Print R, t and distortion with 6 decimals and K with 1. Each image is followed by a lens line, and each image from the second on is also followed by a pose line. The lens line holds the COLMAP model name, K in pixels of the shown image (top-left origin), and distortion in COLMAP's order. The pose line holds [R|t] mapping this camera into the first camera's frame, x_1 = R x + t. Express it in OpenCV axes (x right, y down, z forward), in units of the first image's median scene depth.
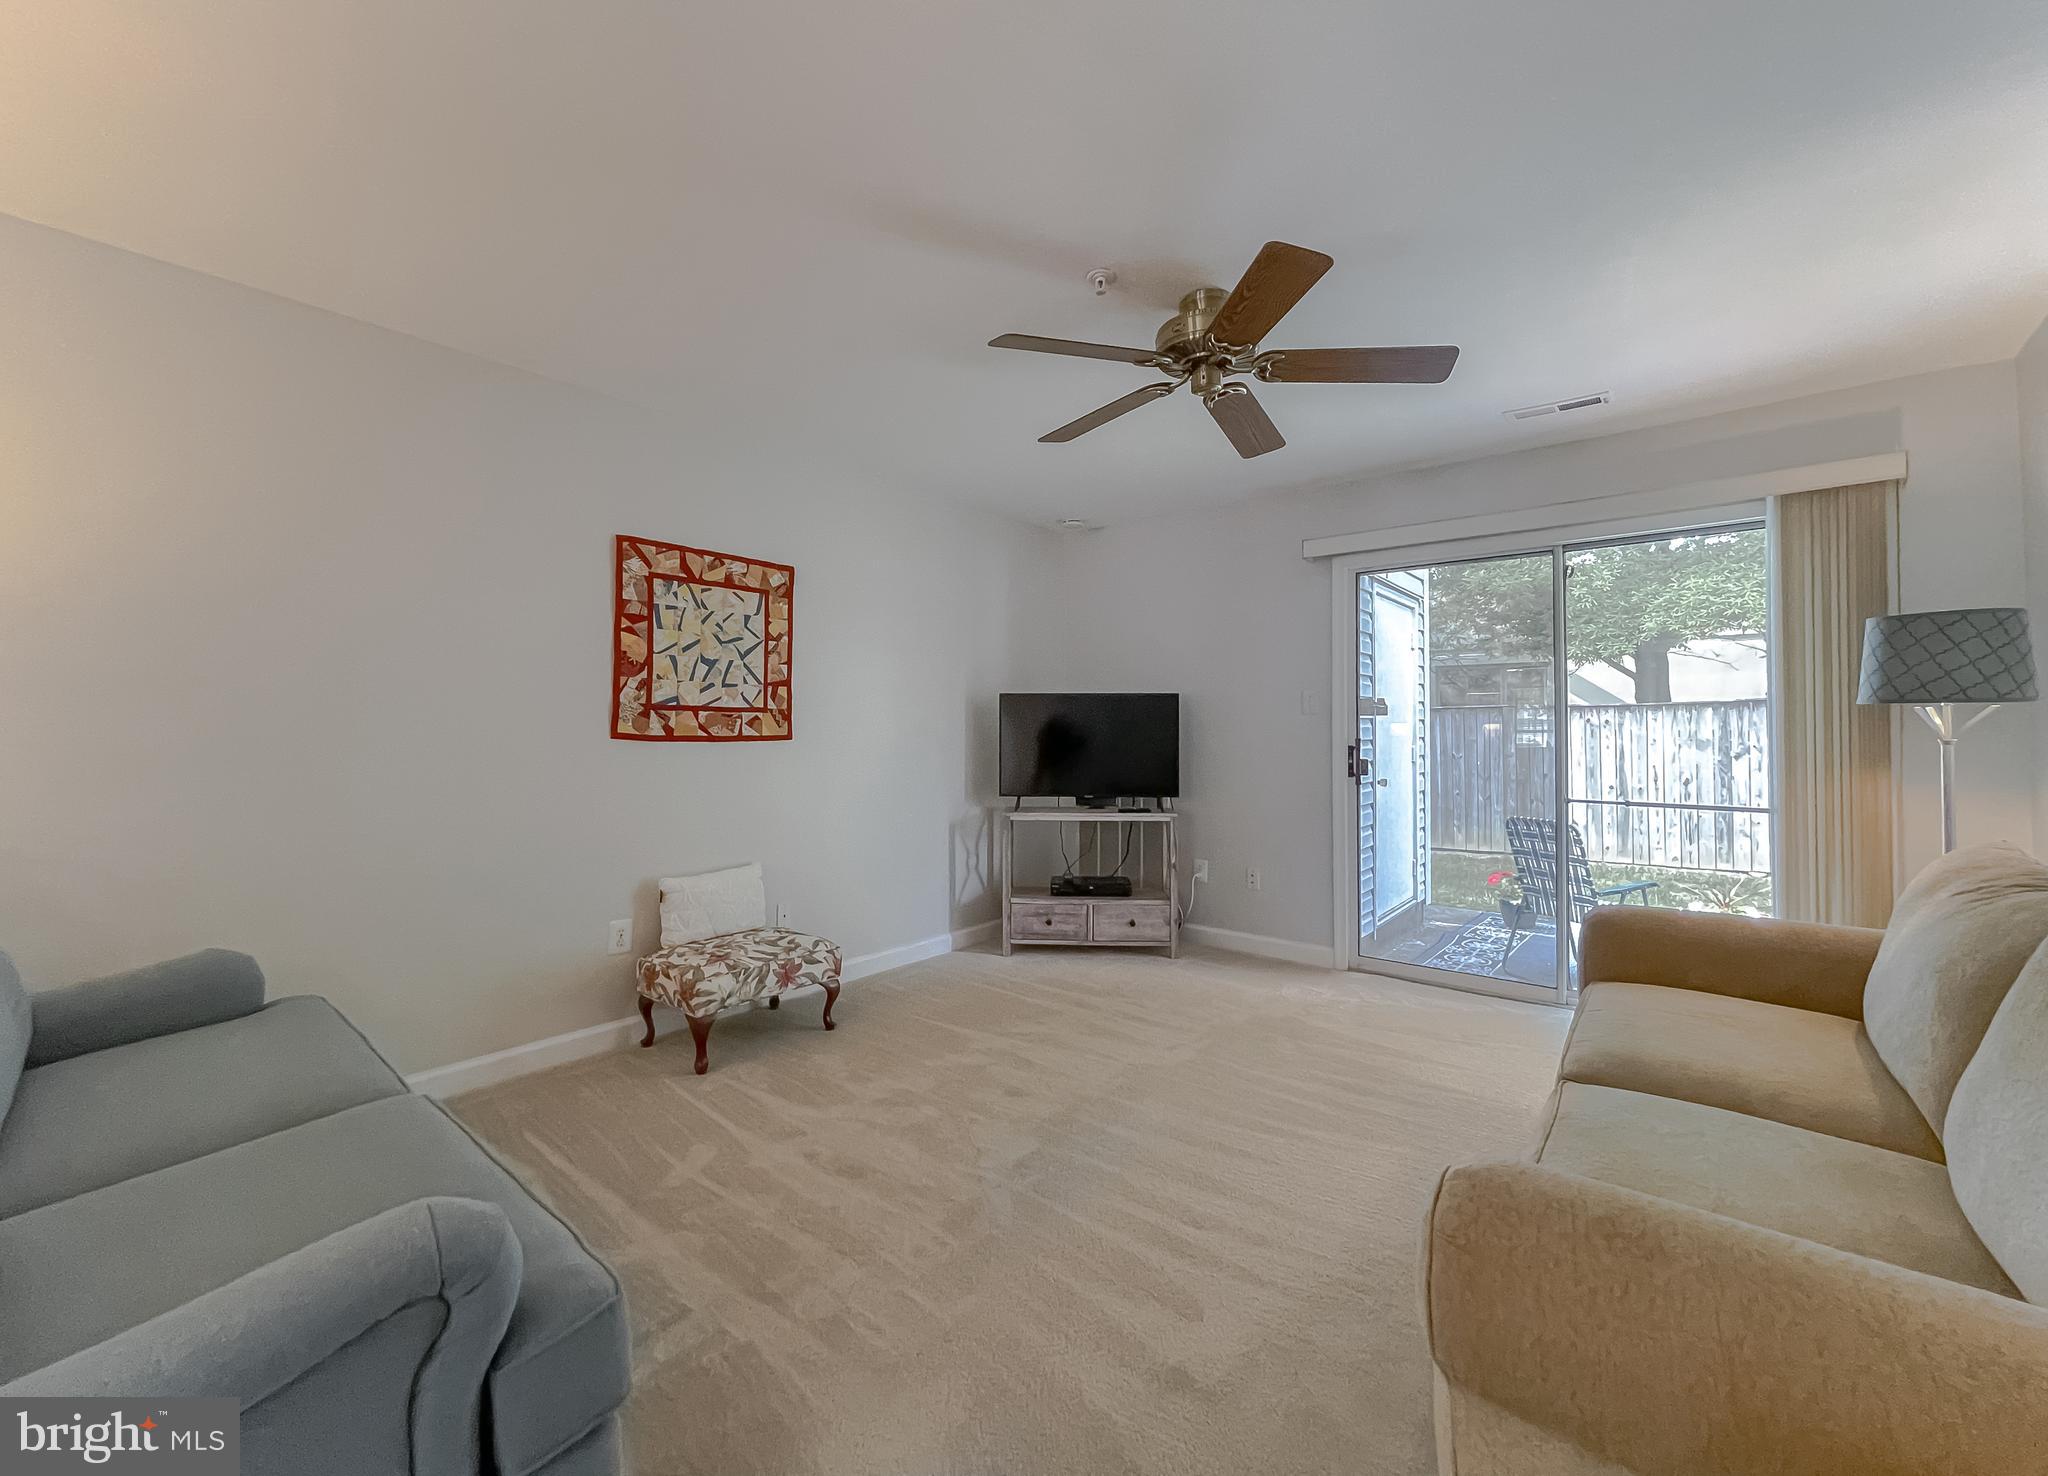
lens RADIAL K [[837.6, 0, 1017.3], [0, 837.6, 712.7], [0, 0, 1]] dist [-0.000522, -0.000318]
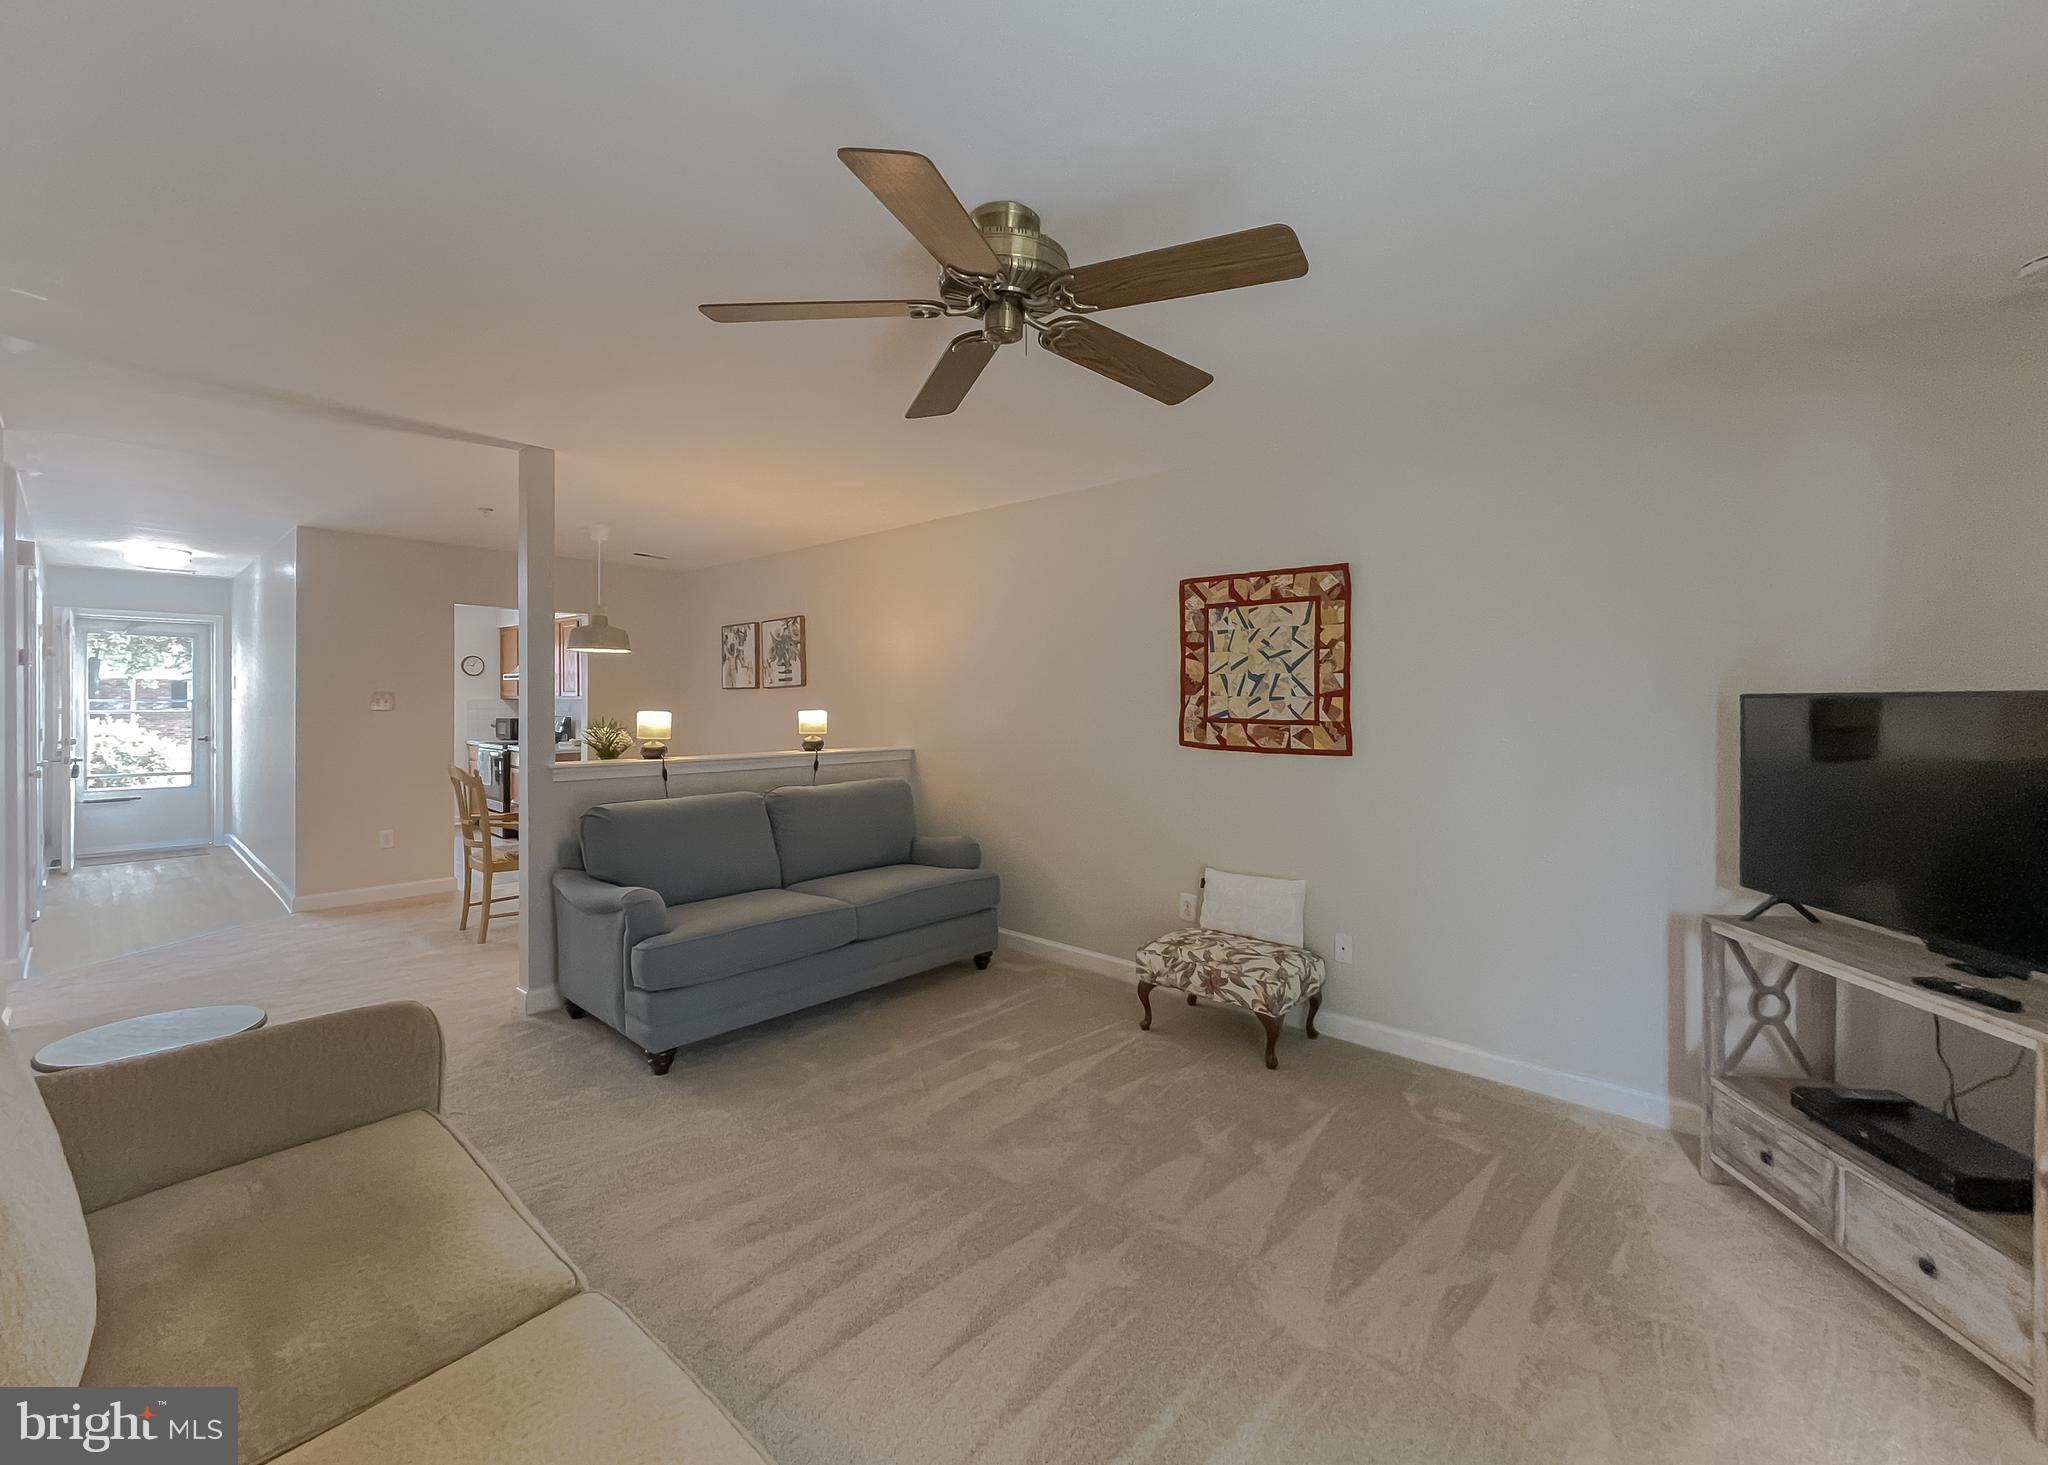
lens RADIAL K [[862.2, 0, 1014.9], [0, 862.2, 699.7], [0, 0, 1]] dist [0.002330, 0.000137]
pose [[-0.051222, -0.001437, -0.998686, 0.729068], [0.016342, 0.999864, -0.002277, -0.034407], [0.998554, -0.016437, -0.051191, 0.744490]]
